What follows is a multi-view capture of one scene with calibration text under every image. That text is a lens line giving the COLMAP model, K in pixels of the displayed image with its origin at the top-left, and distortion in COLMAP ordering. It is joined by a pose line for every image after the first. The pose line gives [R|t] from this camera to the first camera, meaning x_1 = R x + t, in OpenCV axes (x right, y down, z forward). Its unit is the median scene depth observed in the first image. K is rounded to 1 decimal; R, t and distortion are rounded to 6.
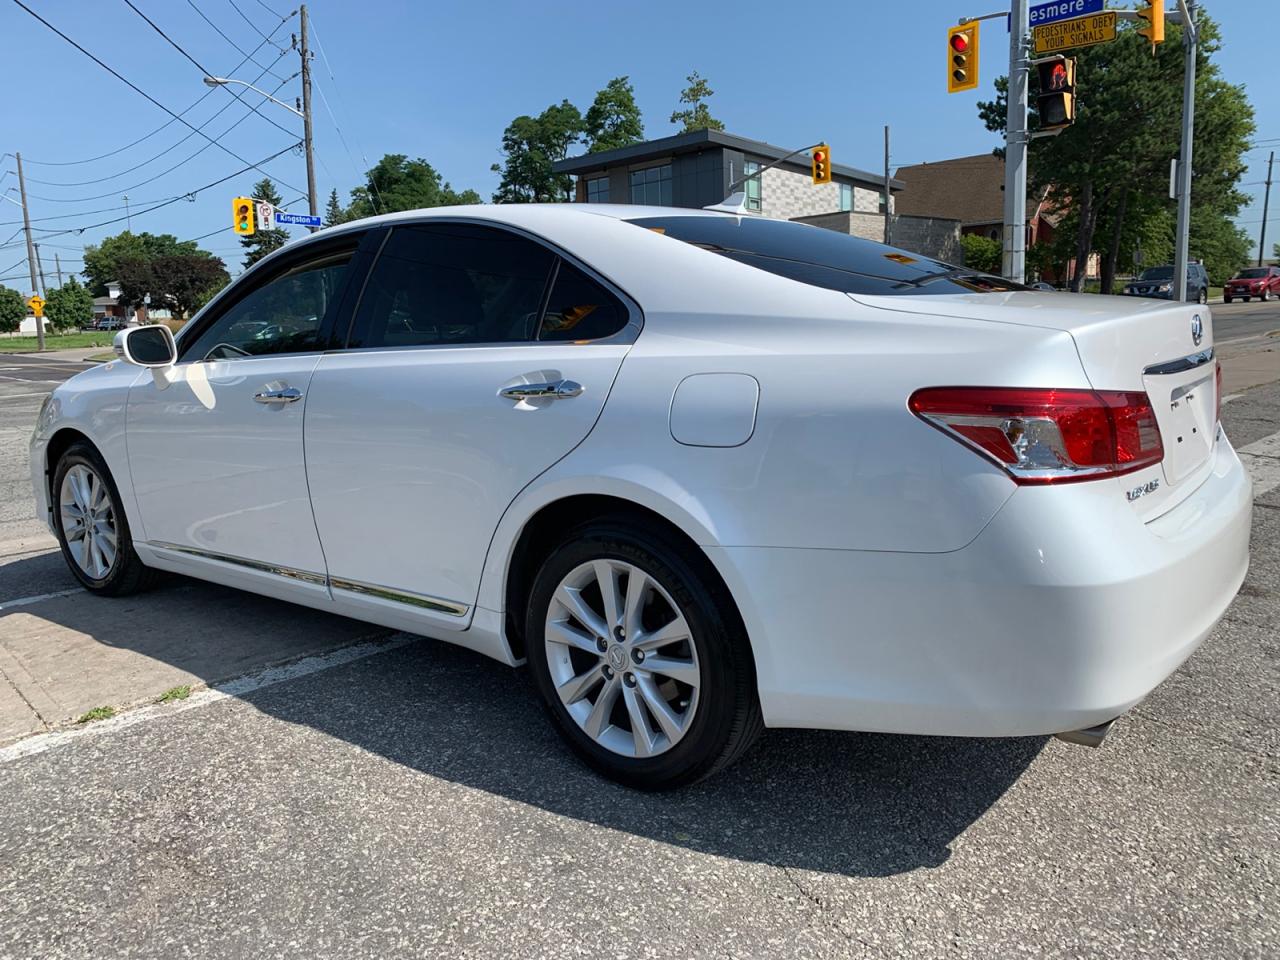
lens RADIAL K [[983.6, 0, 639.2], [0, 983.6, 481.6], [0, 0, 1]] dist [0.022055, -0.018772]
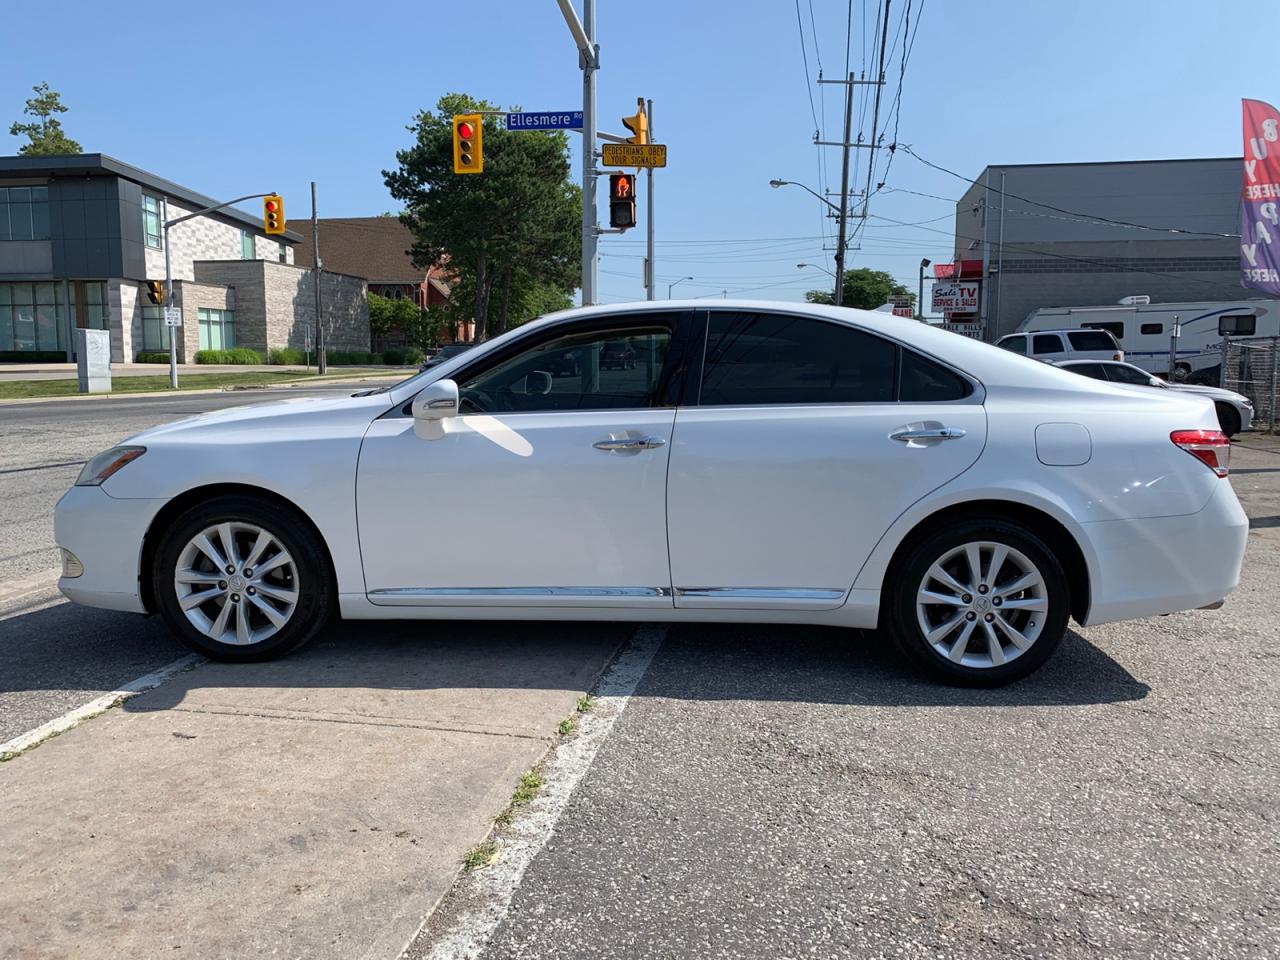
lens RADIAL K [[983.6, 0, 644.6], [0, 983.6, 483.2], [0, 0, 1]] dist [0.022055, -0.018772]
pose [[0.808047, -0.034909, 0.588083, -0.072615], [0.064732, 0.997460, -0.029734, -0.000075], [-0.585551, 0.062095, 0.808254, 0.001738]]
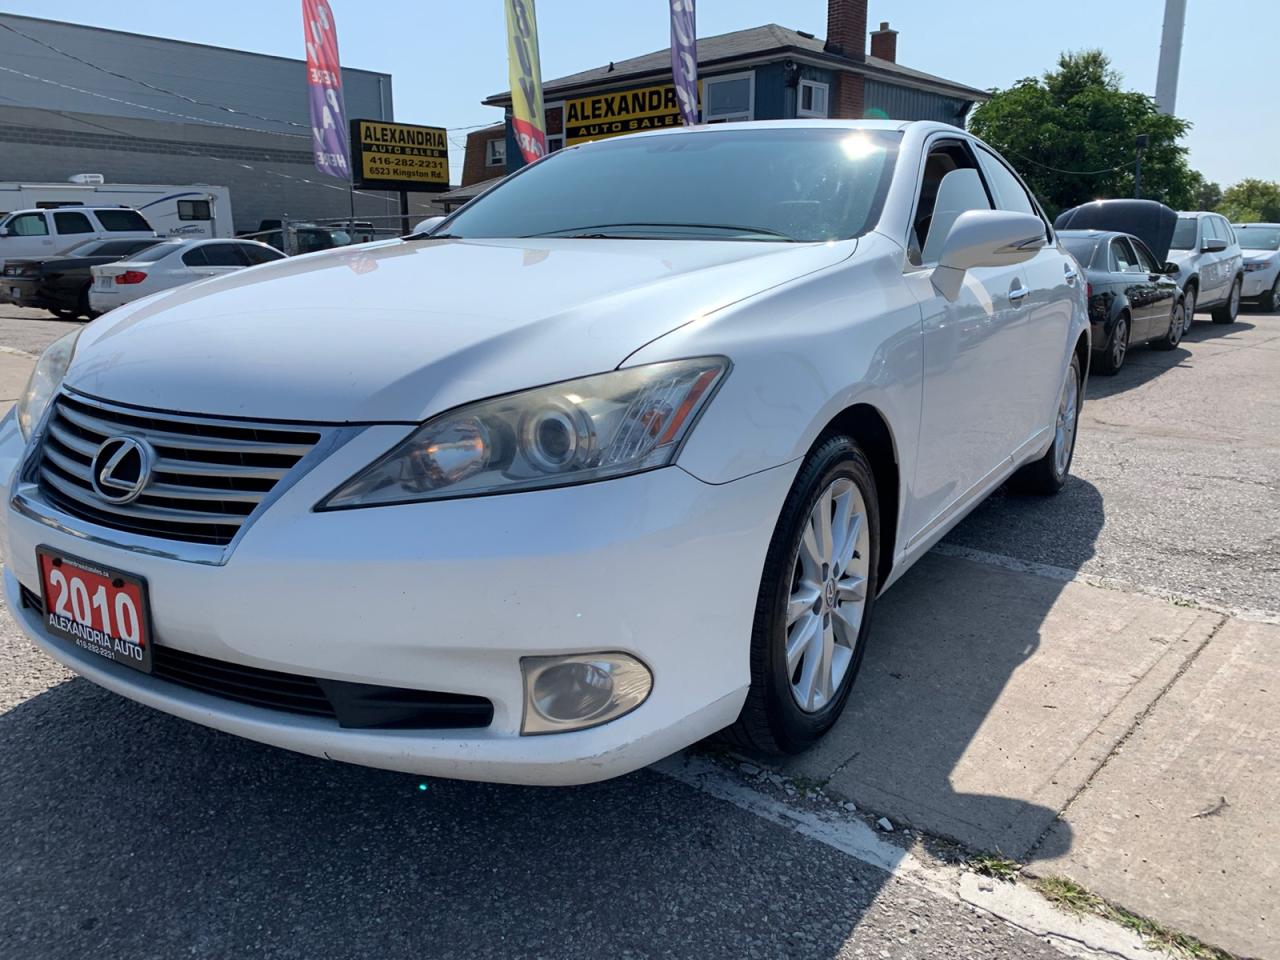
lens RADIAL K [[983.6, 0, 638.0], [0, 983.6, 485.0], [0, 0, 1]] dist [0.022055, -0.018772]
pose [[-0.110023, -0.194346, 0.974743, -0.093510], [0.166990, 0.963142, 0.210881, -0.012136], [-0.979801, 0.185974, -0.073514, 0.102896]]
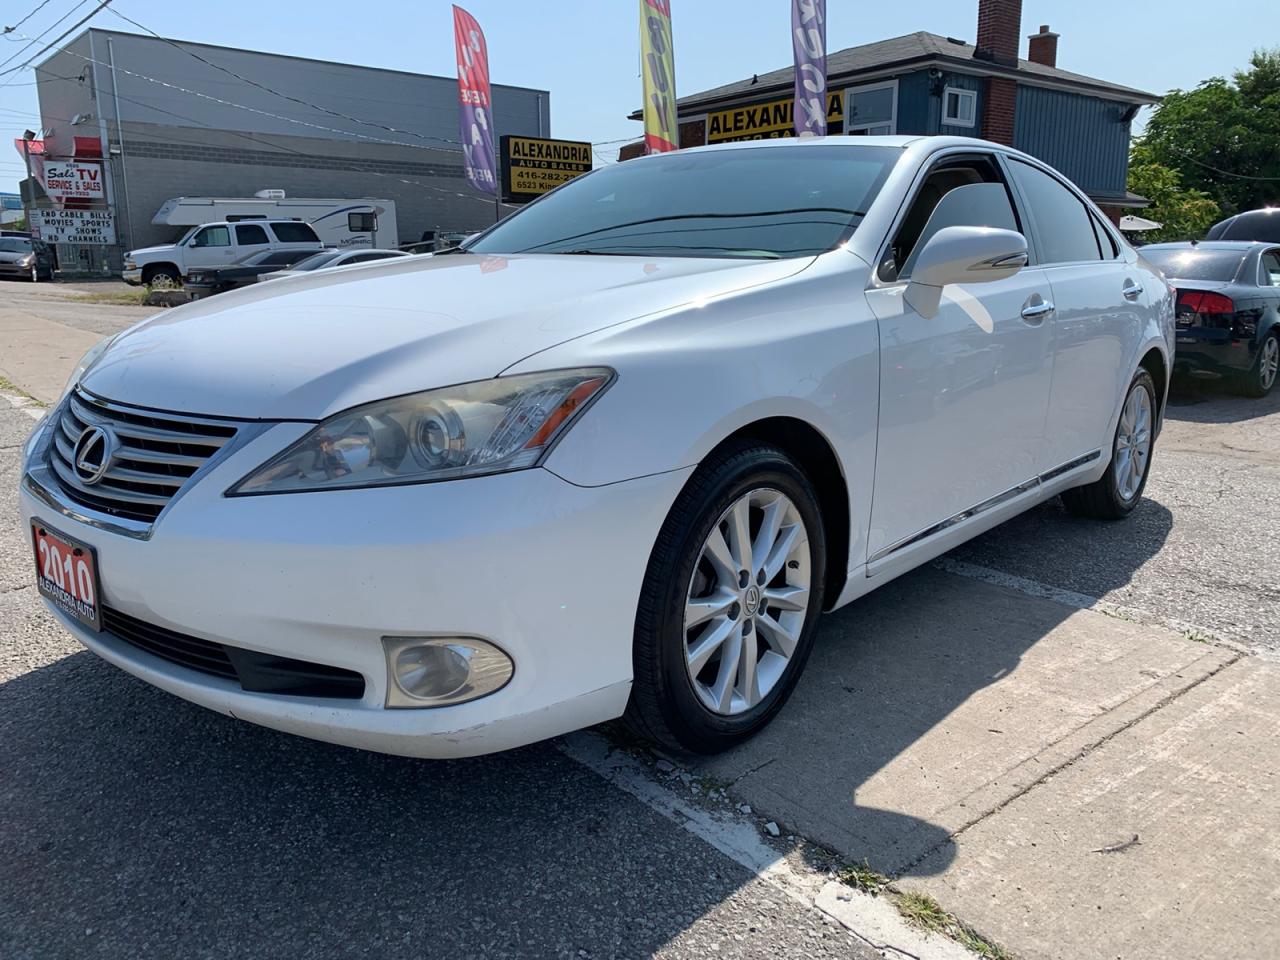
lens RADIAL K [[983.6, 0, 626.6], [0, 983.6, 471.2], [0, 0, 1]] dist [0.022055, -0.018772]
pose [[0.053615, -0.173215, 0.983424, -0.096153], [0.158983, 0.973759, 0.162845, -0.010726], [-0.985825, 0.147616, 0.079746, 0.093061]]
